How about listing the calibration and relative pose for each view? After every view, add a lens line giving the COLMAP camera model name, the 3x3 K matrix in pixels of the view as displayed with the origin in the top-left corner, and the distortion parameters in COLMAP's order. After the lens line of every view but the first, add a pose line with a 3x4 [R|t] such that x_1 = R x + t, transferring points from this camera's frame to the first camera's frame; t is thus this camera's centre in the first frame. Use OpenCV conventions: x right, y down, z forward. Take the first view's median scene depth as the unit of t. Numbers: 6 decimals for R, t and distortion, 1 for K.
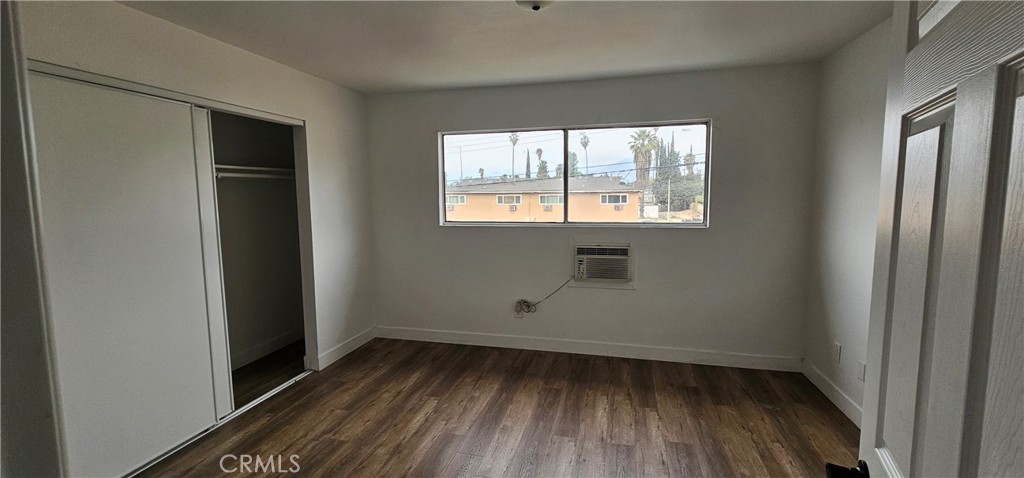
lens RADIAL K [[417.4, 0, 512.1], [0, 417.4, 234.5], [0, 0, 1]] dist [0.000839, 0.000546]
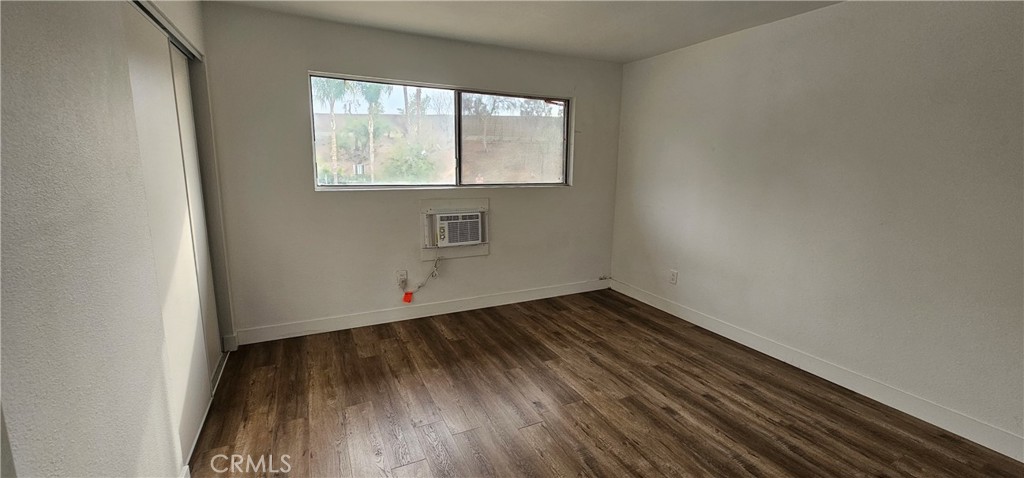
lens RADIAL K [[417.4, 0, 512.1], [0, 417.4, 234.5], [0, 0, 1]] dist [0.000839, 0.000546]
pose [[0.765040, -0.096646, 0.636690, -0.431331], [0.046818, 0.994405, 0.094689, 0.001615], [-0.642279, -0.042632, 0.765284, 0.136887]]
